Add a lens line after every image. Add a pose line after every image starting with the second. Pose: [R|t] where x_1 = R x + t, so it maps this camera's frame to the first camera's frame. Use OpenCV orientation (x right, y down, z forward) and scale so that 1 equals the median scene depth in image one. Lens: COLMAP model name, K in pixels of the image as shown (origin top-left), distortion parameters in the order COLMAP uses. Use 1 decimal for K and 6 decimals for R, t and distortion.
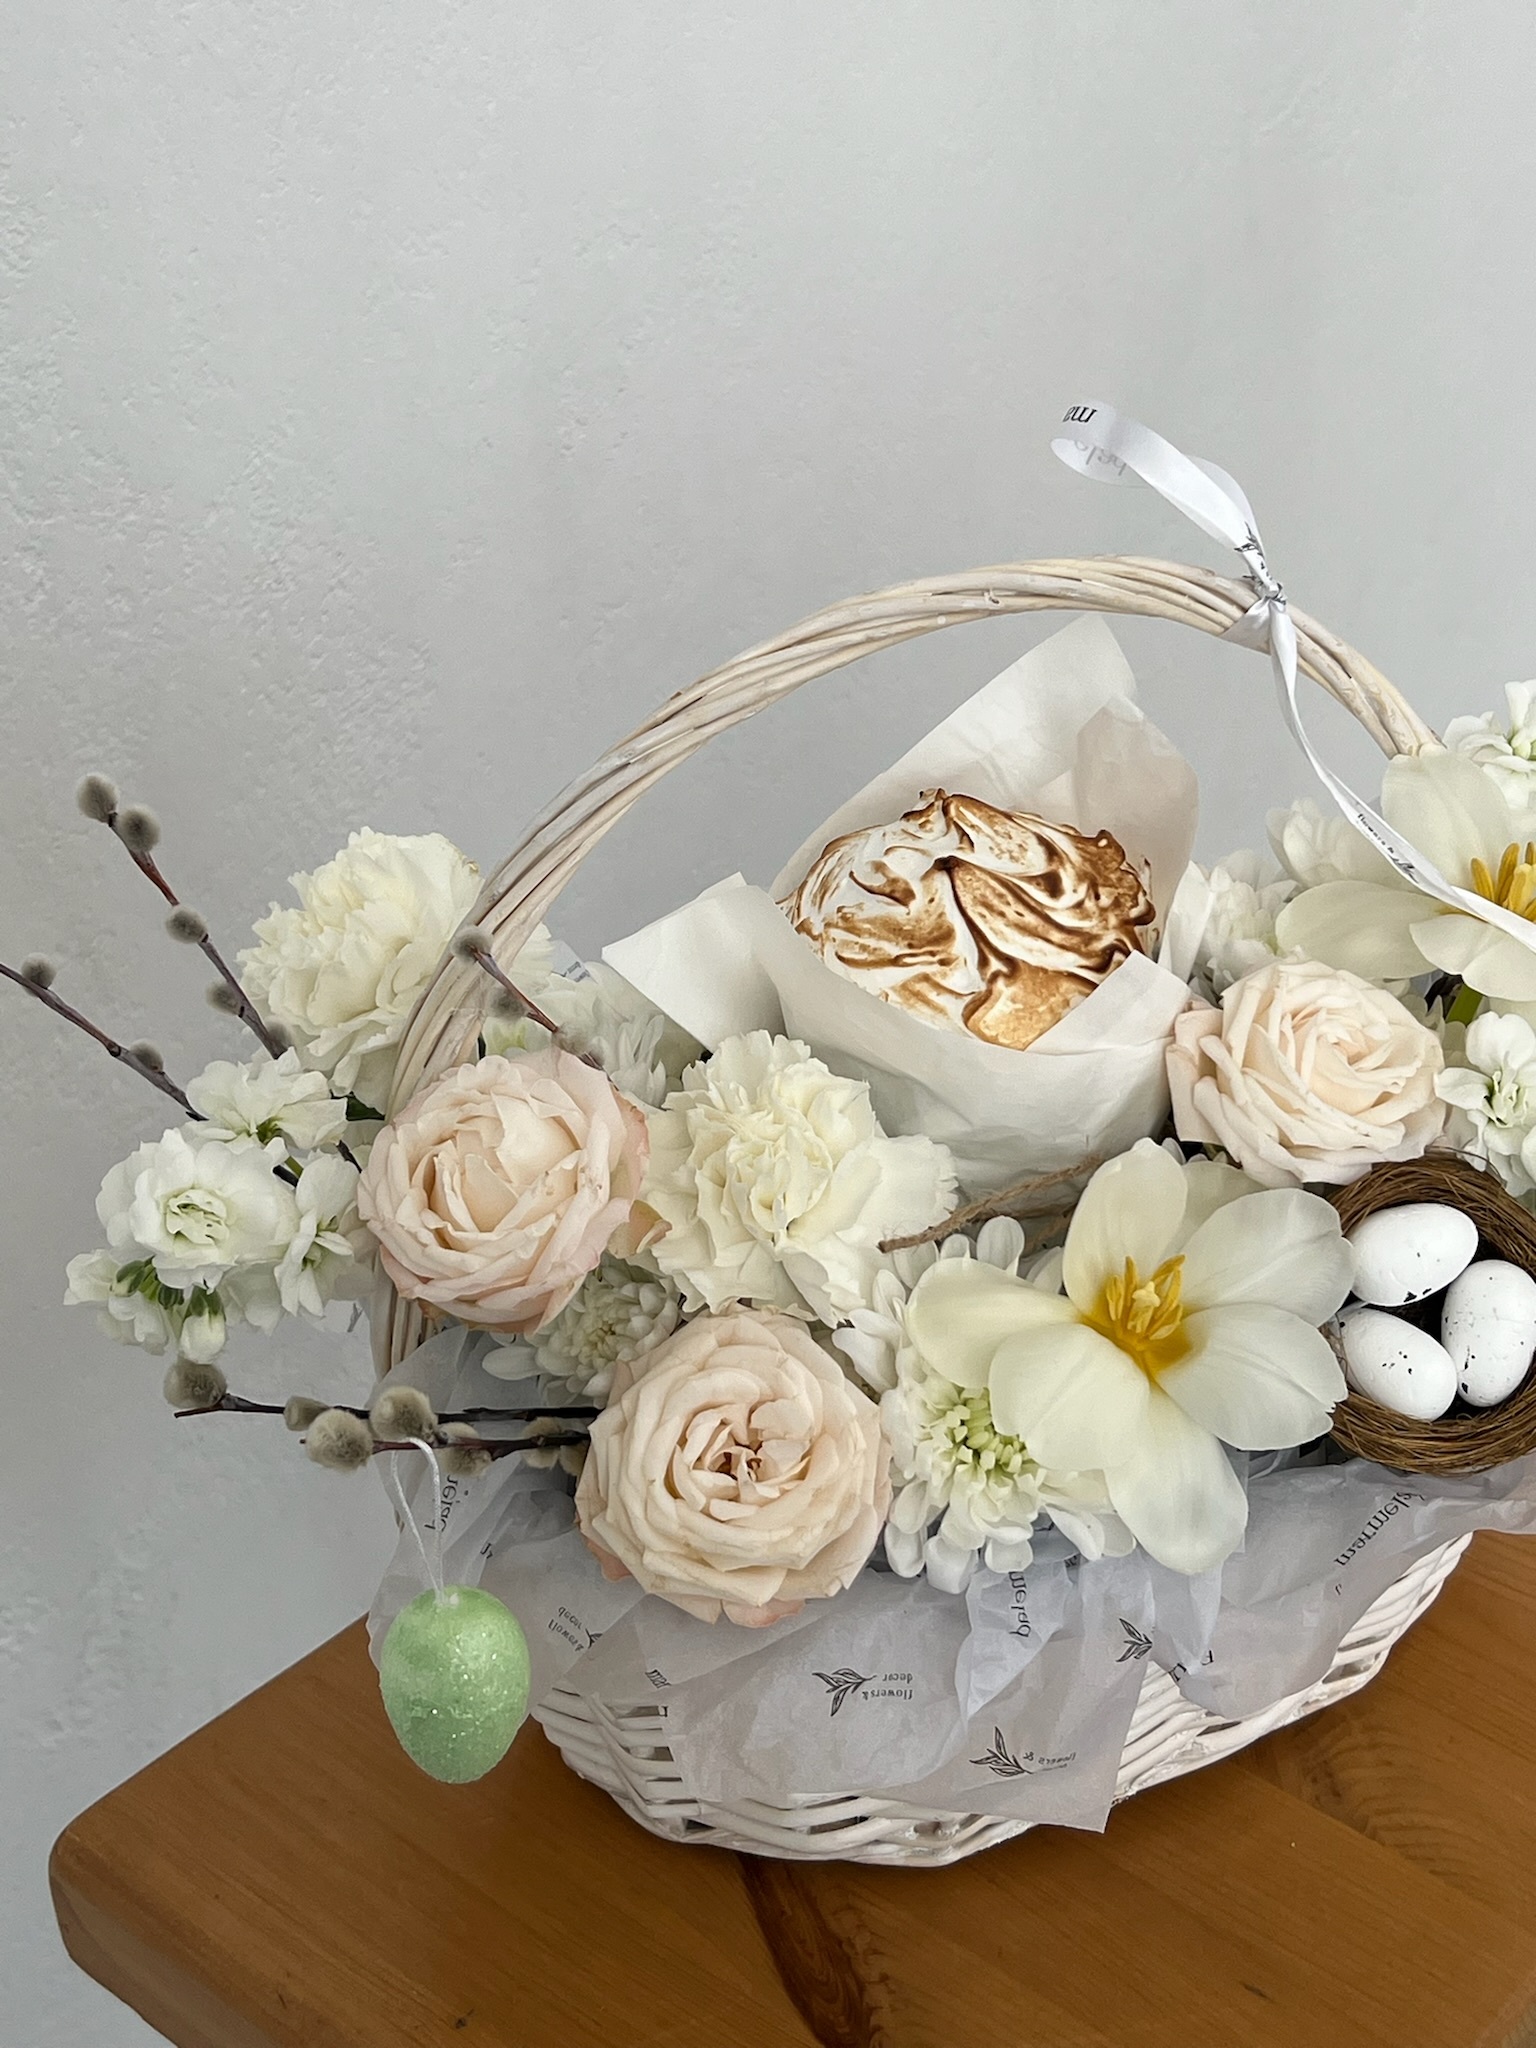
lens RADIAL K [[3153.1, 0, 800.7], [0, 3153.1, 1044.2], [0, 0, 1]] dist [0.164539, -0.428424]
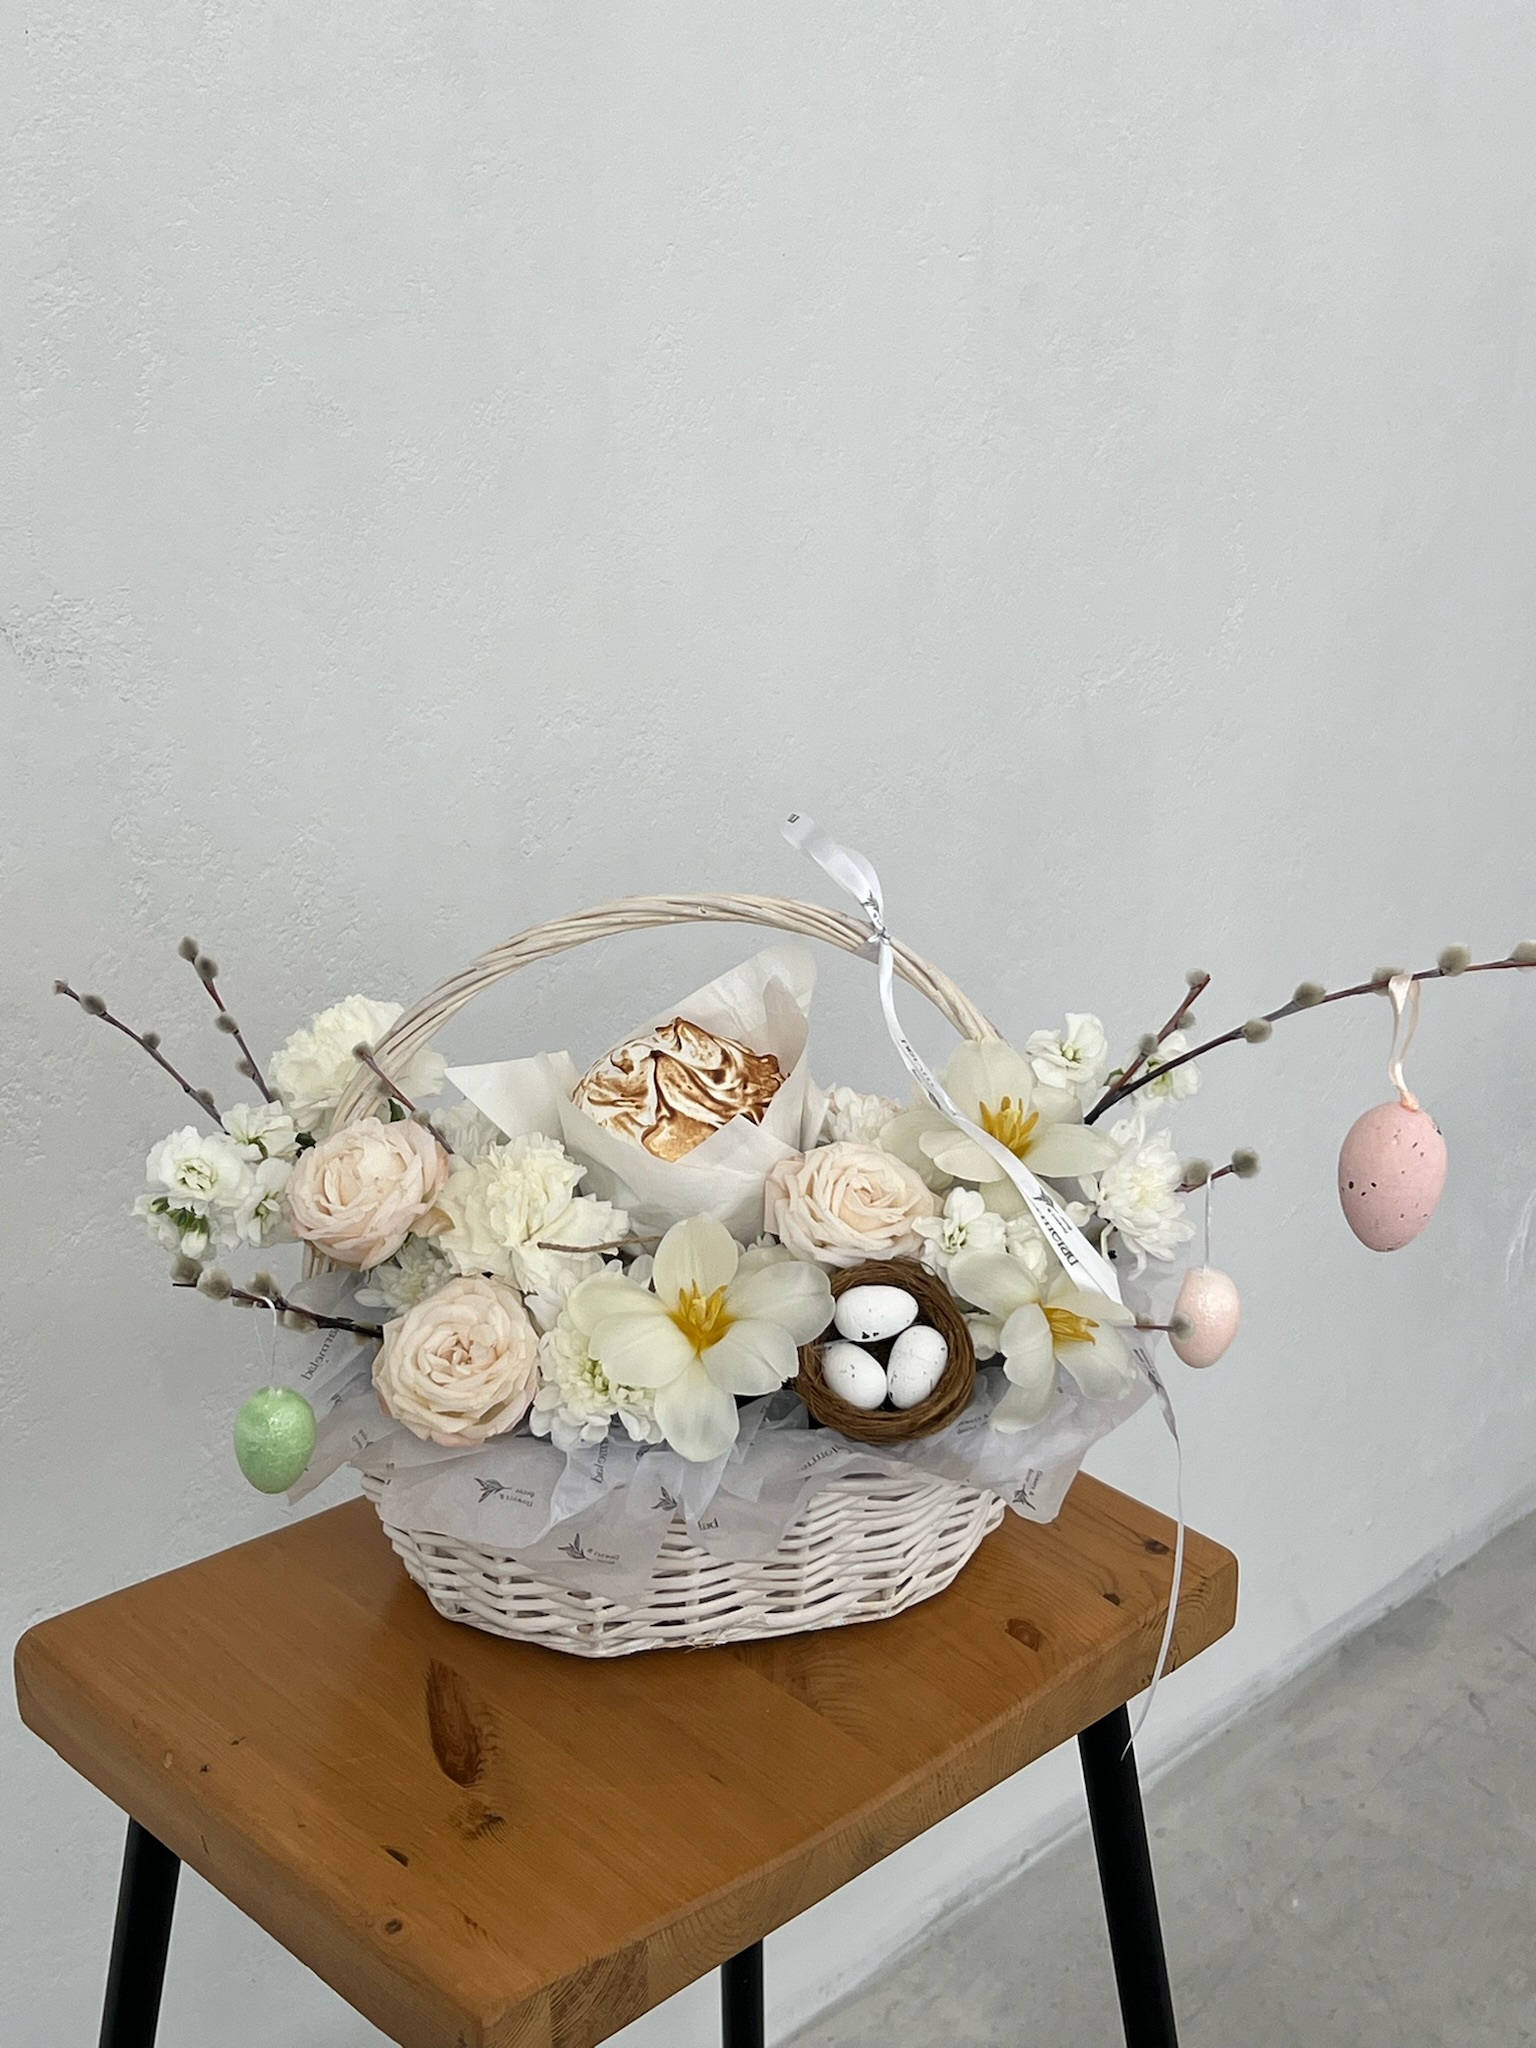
lens RADIAL K [[3153.1, 0, 800.7], [0, 3153.1, 1044.2], [0, 0, 1]] dist [0.164539, -0.428424]
pose [[0.967475, 0.134664, -0.214142, 0.500267], [-0.160680, 0.980963, -0.109054, 0.115963], [0.195380, 0.139915, 0.970696, -0.690595]]
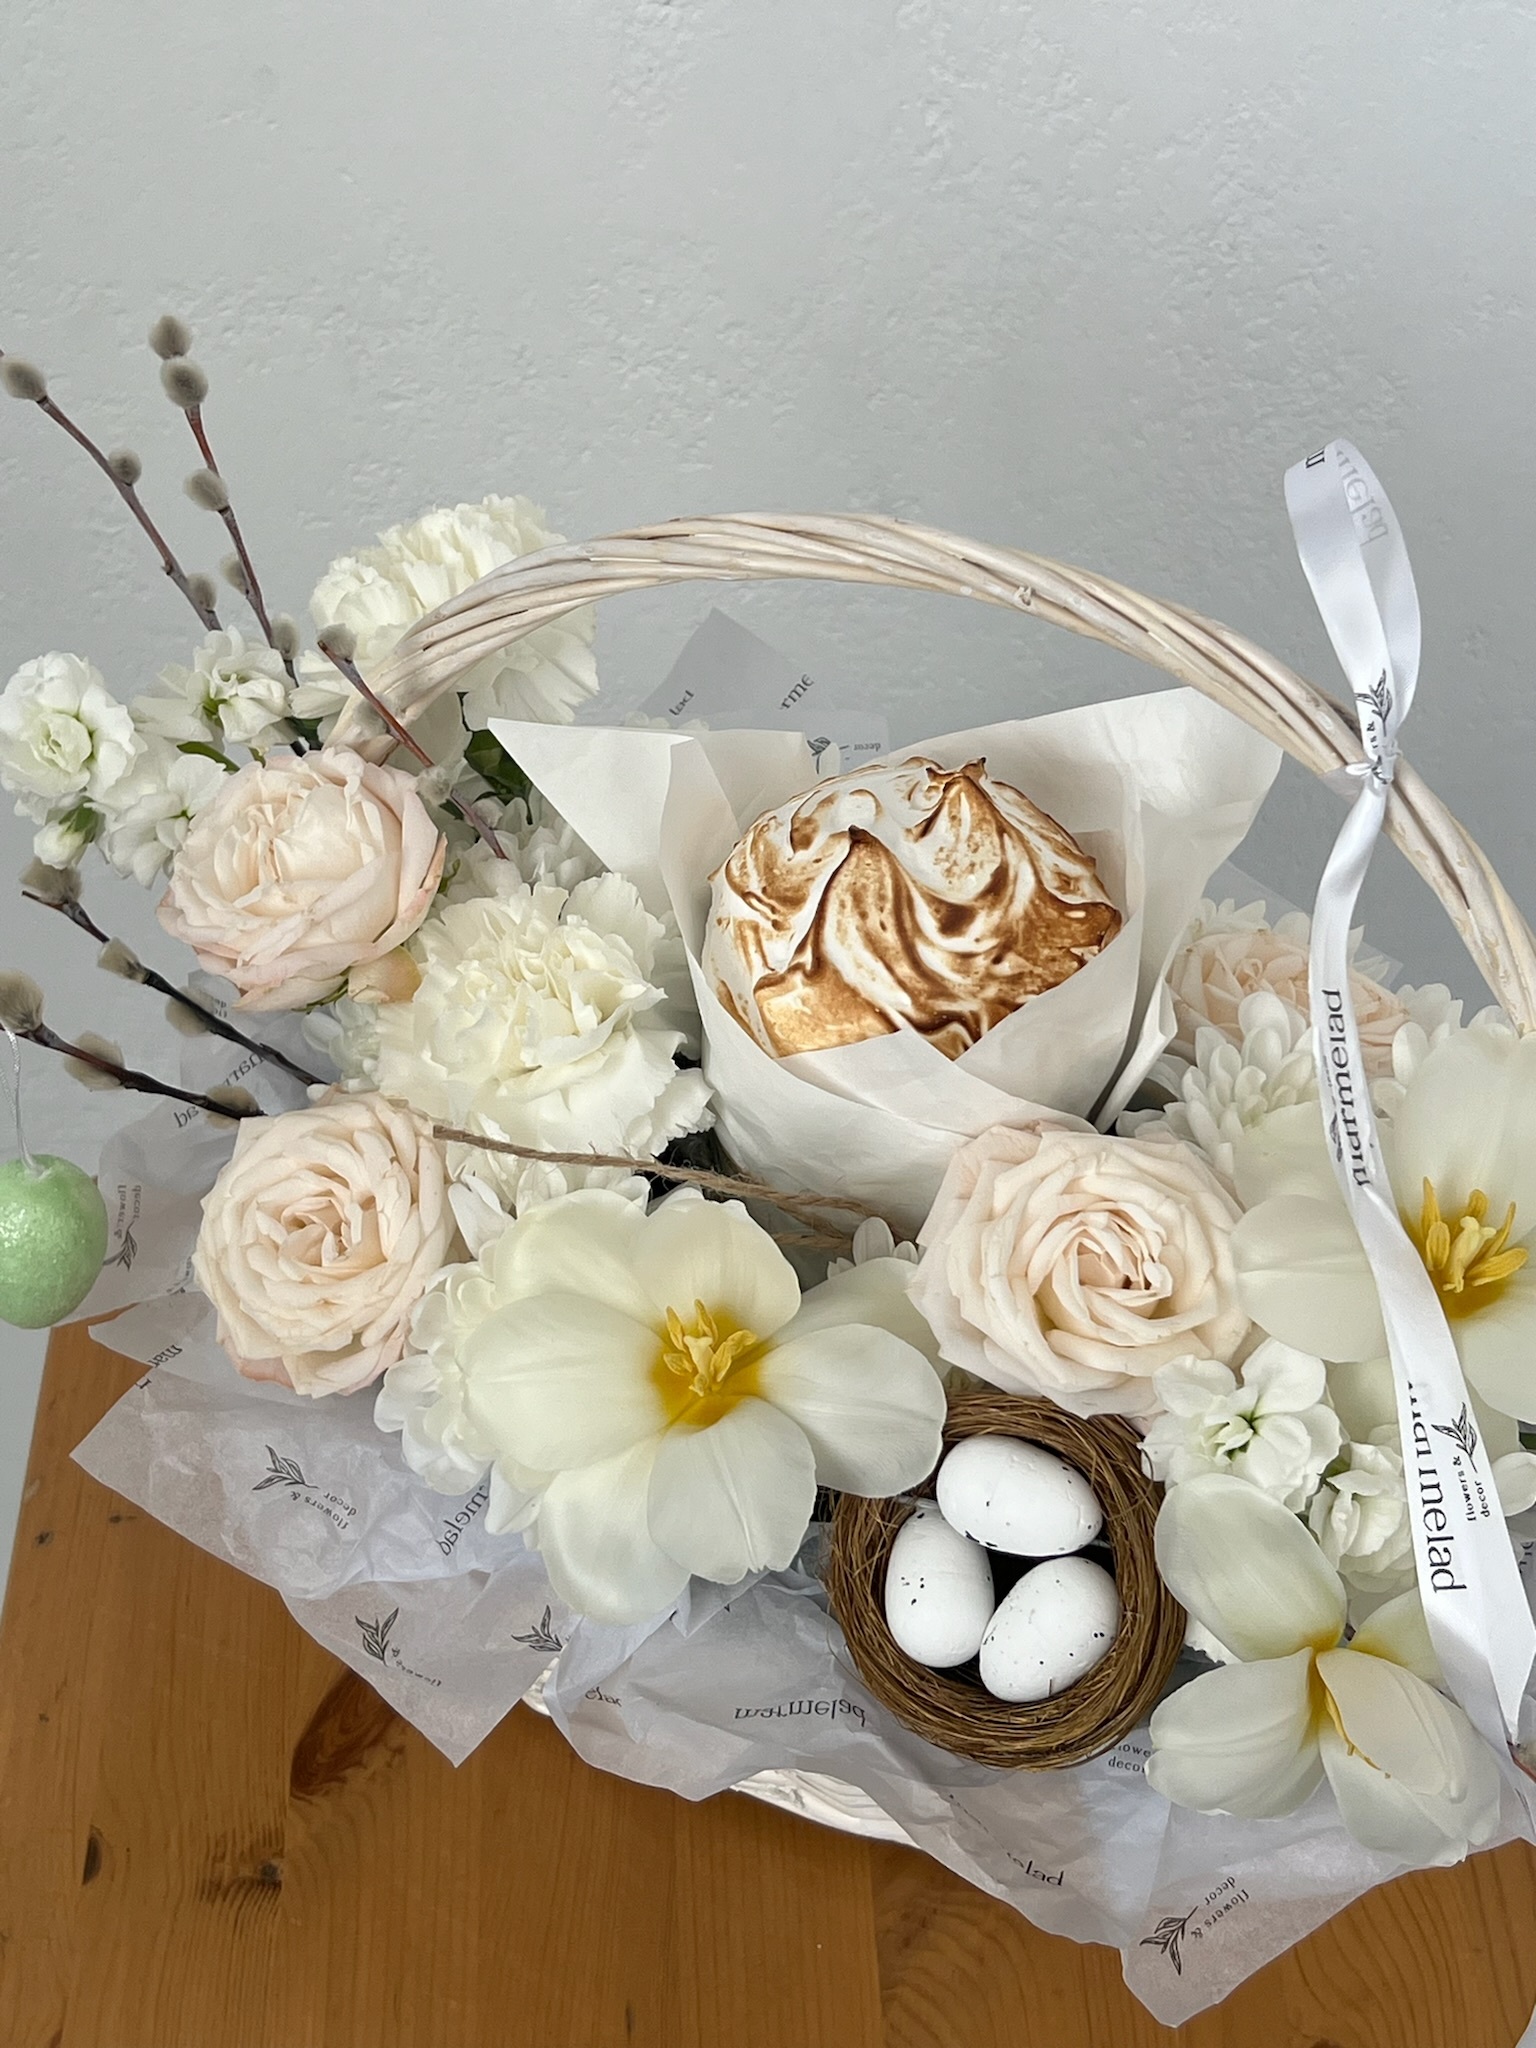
lens RADIAL K [[3186.0, 0, 777.2], [0, 3186.0, 1058.2], [0, 0, 1]] dist [0.164362, -0.546895]
pose [[0.674997, 0.551463, -0.490170, 0.508464], [-0.453491, 0.834135, 0.313951, -0.277779], [0.582001, 0.010372, 0.813122, 0.254580]]
